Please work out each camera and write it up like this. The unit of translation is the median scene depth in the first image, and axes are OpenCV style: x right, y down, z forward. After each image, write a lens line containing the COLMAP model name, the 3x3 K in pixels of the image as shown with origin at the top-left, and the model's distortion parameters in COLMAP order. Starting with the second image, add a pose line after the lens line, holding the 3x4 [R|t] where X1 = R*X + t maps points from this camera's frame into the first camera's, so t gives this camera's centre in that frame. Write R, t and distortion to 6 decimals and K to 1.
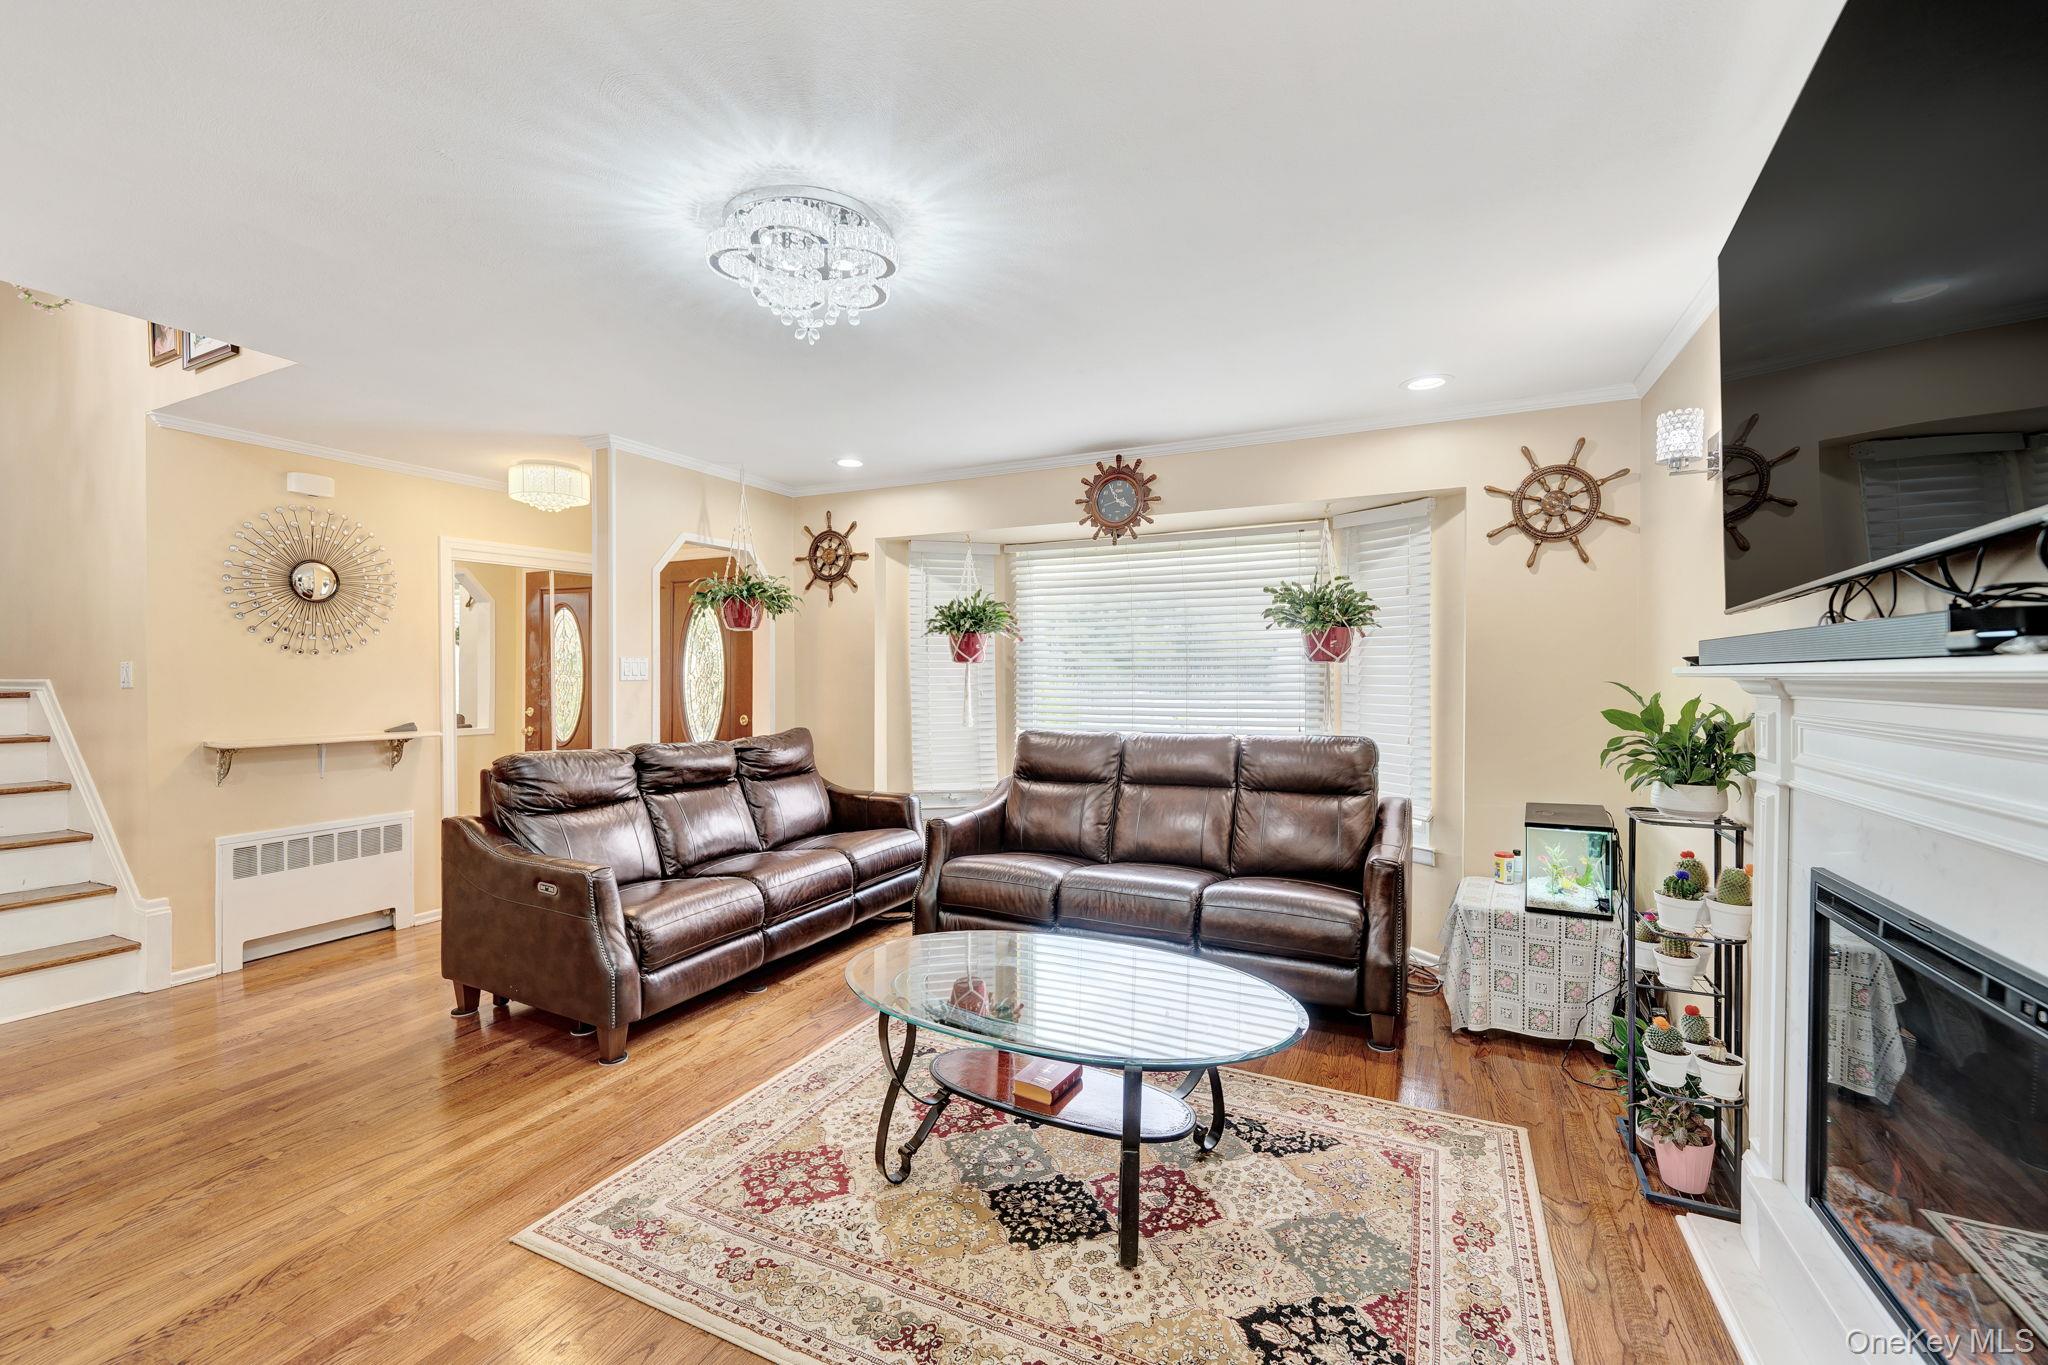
lens RADIAL K [[850.6, 0, 1021.2], [0, 850.6, 684.3], [0, 0, 1]] dist [0.001206, 0.000011]
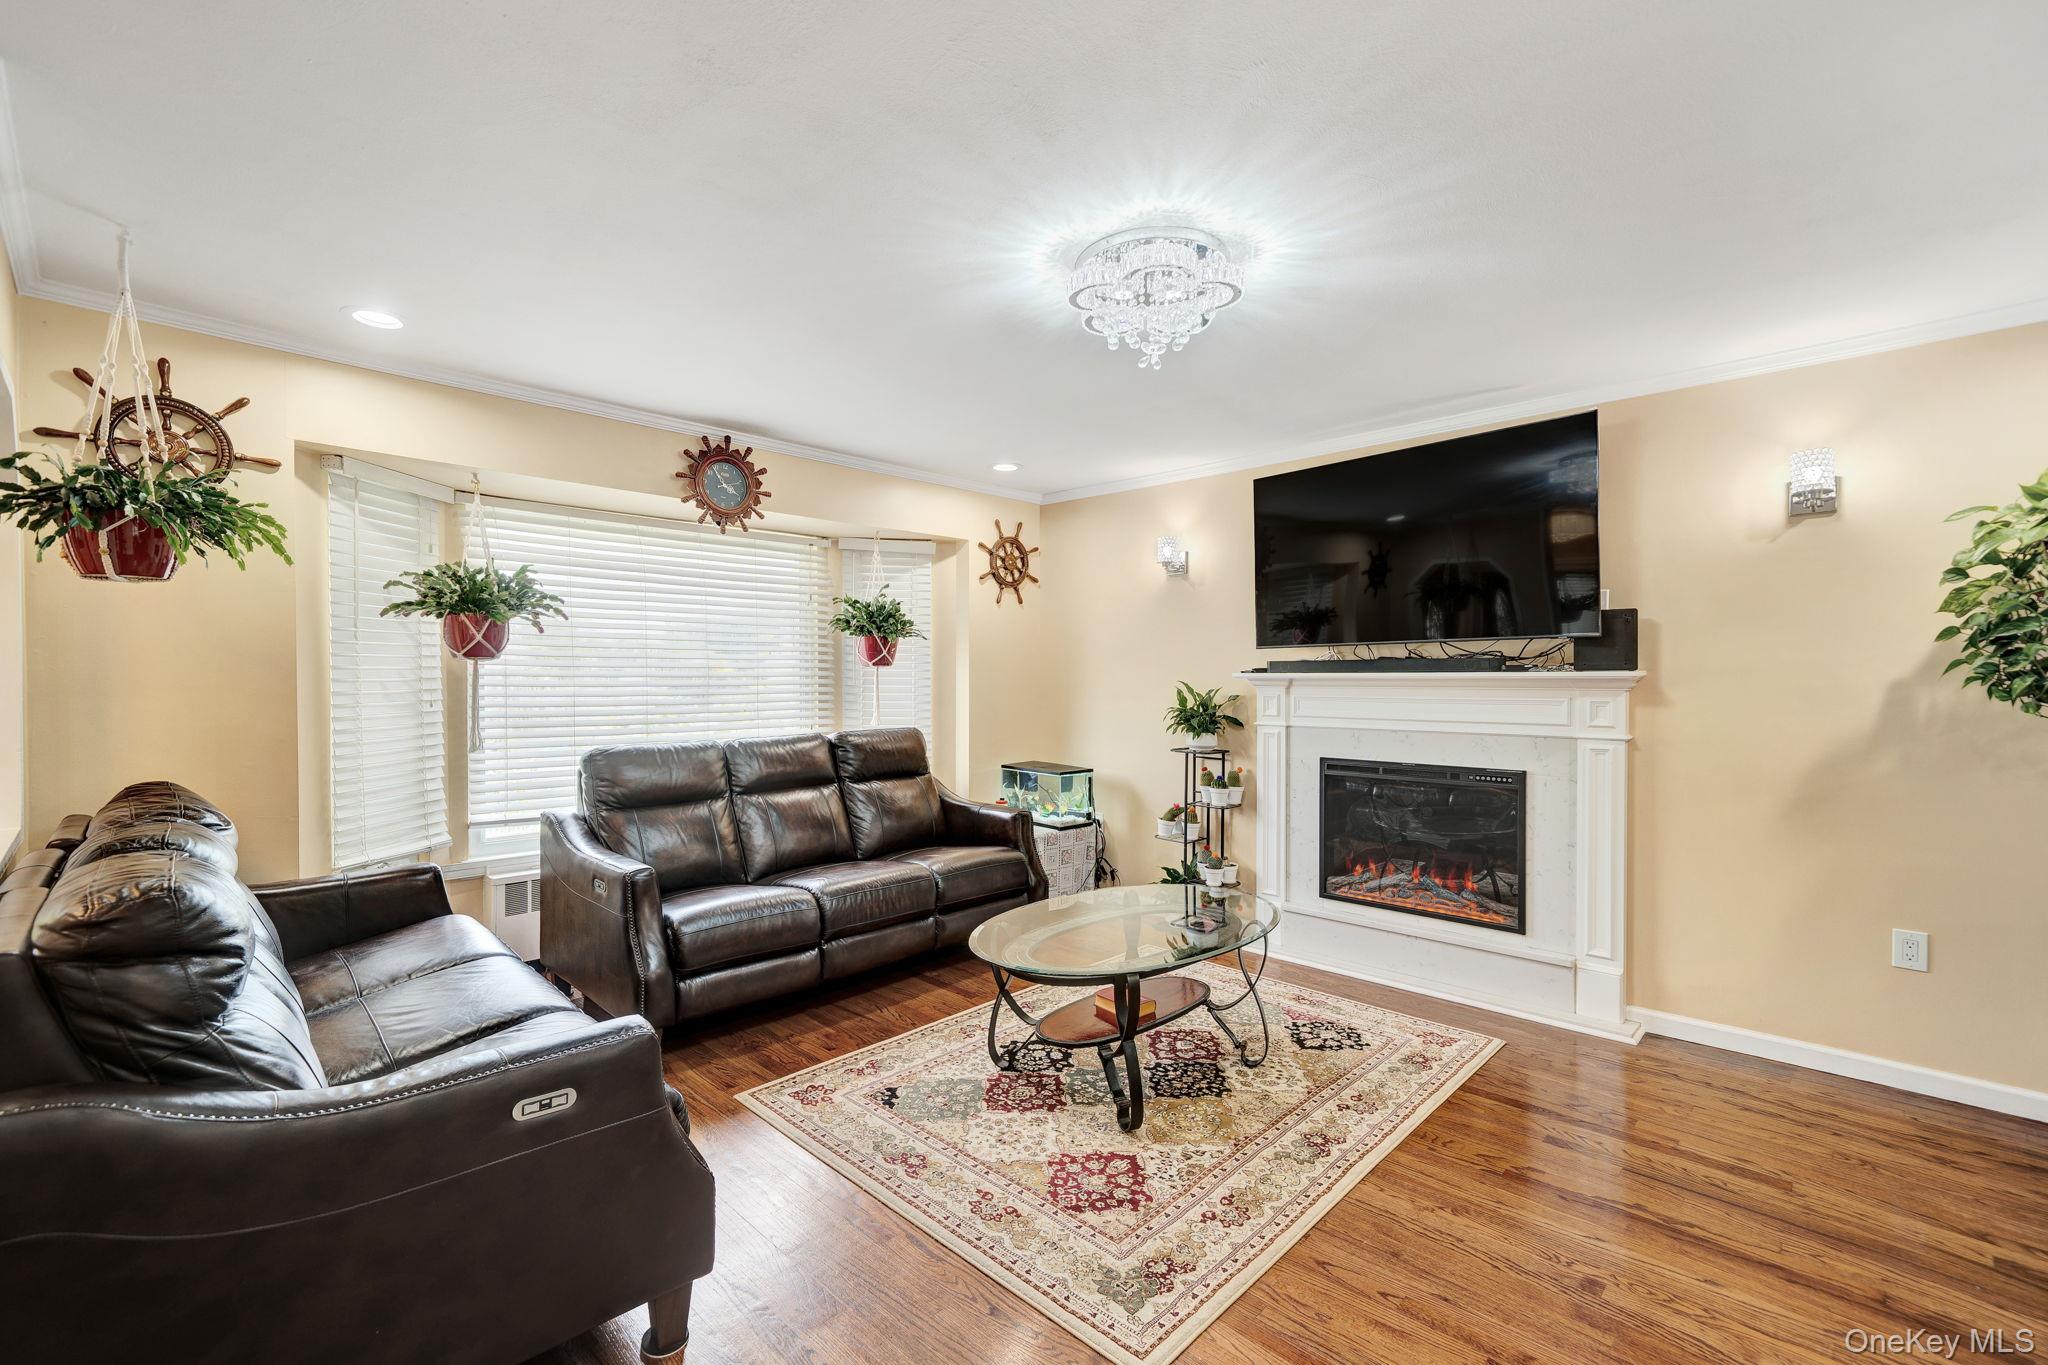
lens RADIAL K [[883.1, 0, 1018.5], [0, 883.1, 682.9], [0, 0, 1]] dist [0.010465, -0.000216]
pose [[0.317764, -0.006338, 0.948149, -0.772513], [0.010427, 0.999941, 0.003190, -0.005210], [-0.948113, 0.008873, 0.317811, 0.456500]]
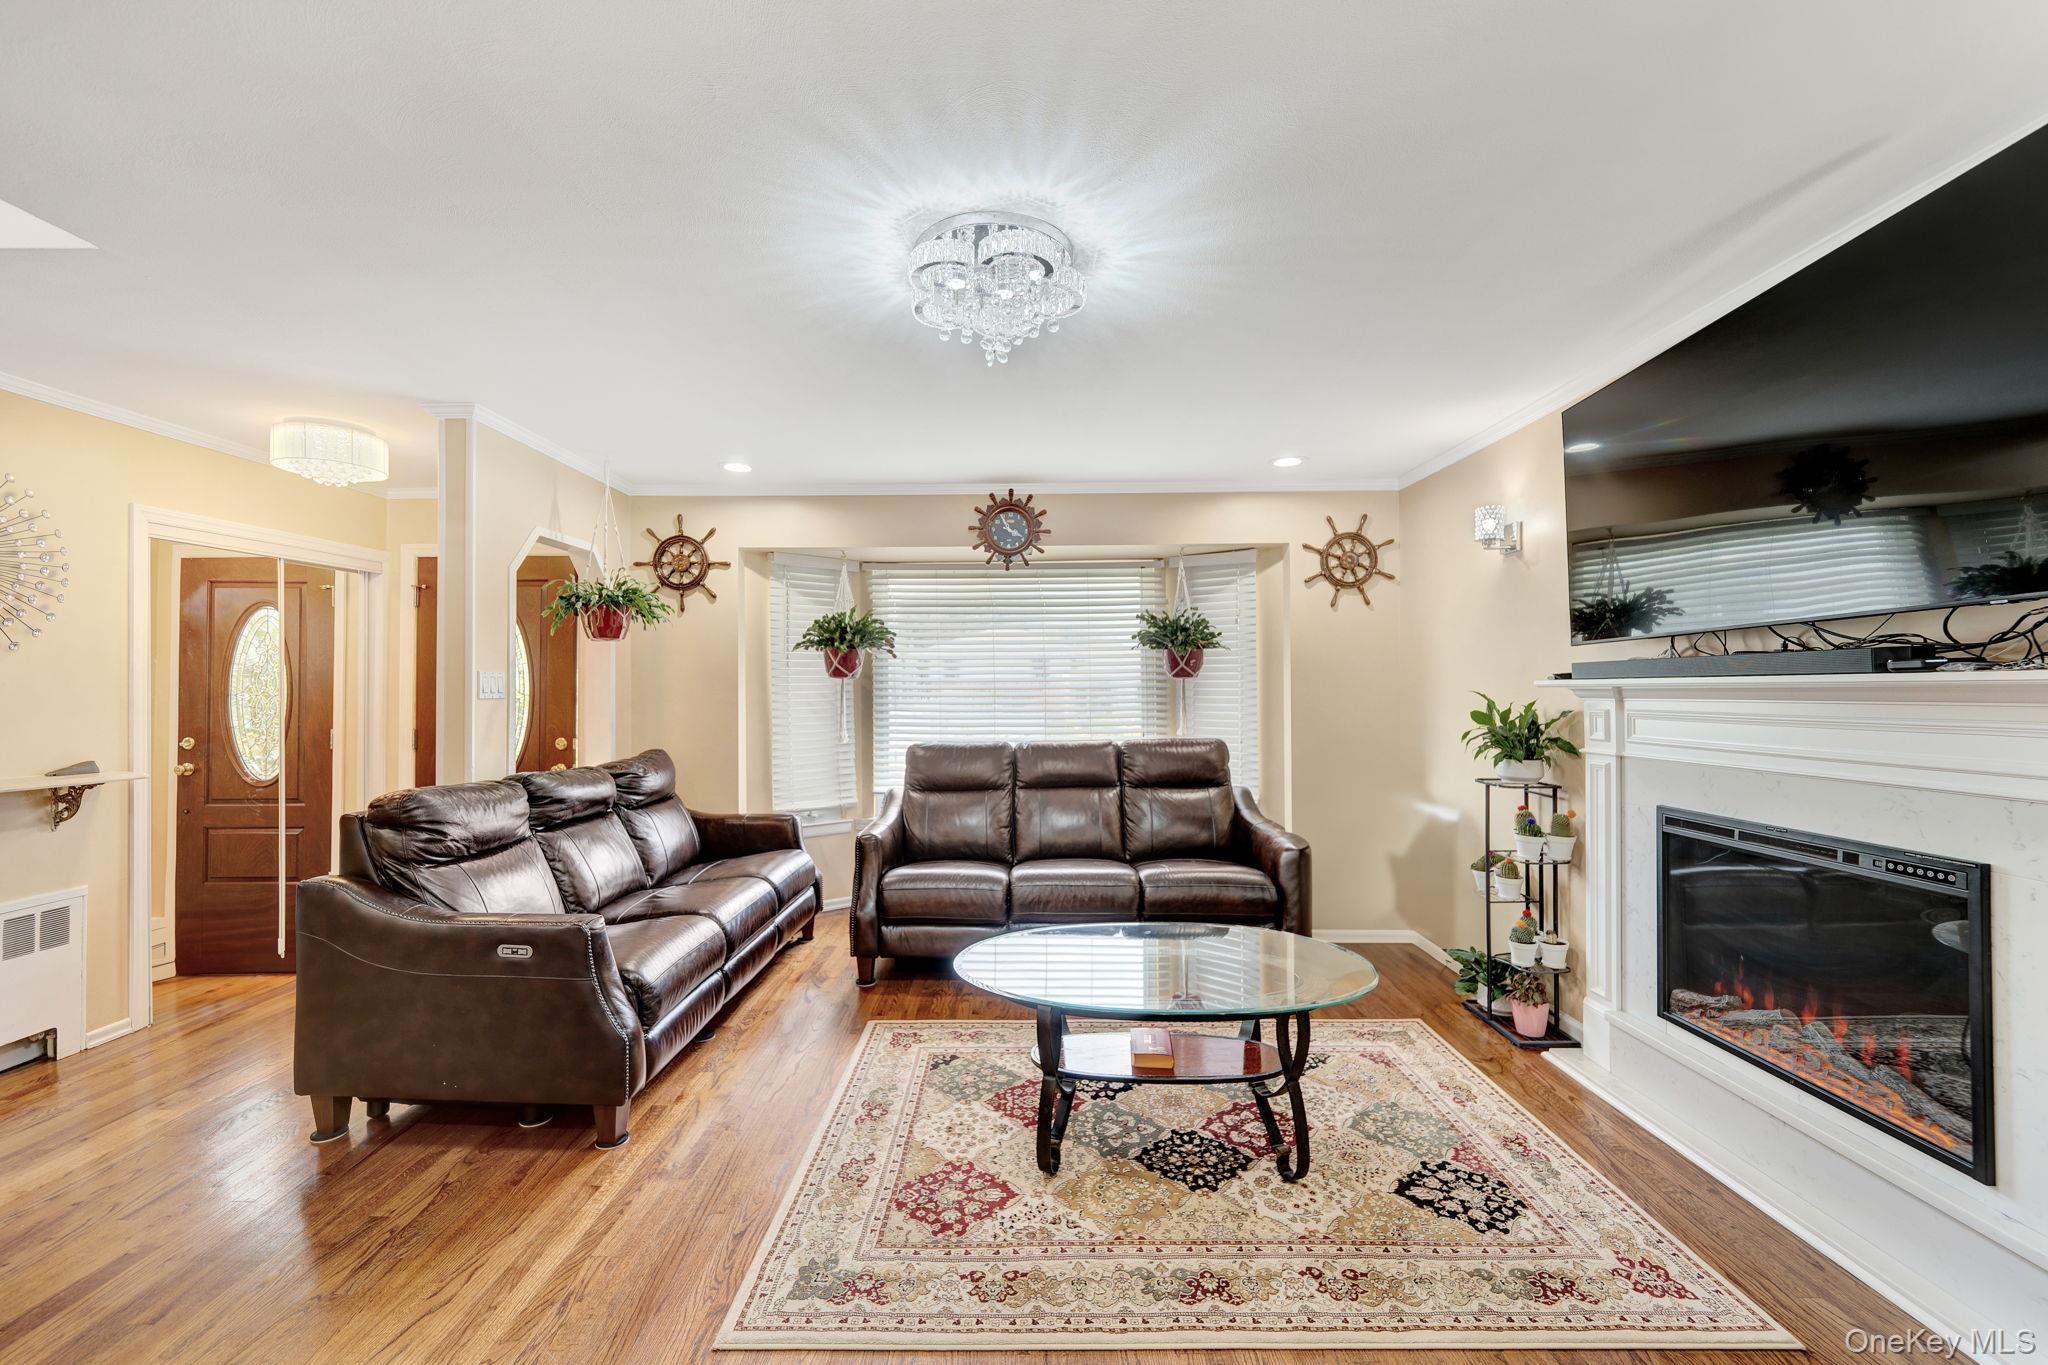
lens RADIAL K [[809.7, 0, 1025.0], [0, 809.7, 683.7], [0, 0, 1]] dist [-0.007331, 0.001872]
pose [[0.901744, -0.001504, 0.432268, -0.360604], [0.010600, 0.999770, -0.018633, 0.001214], [-0.432140, 0.021384, 0.901553, 0.063885]]
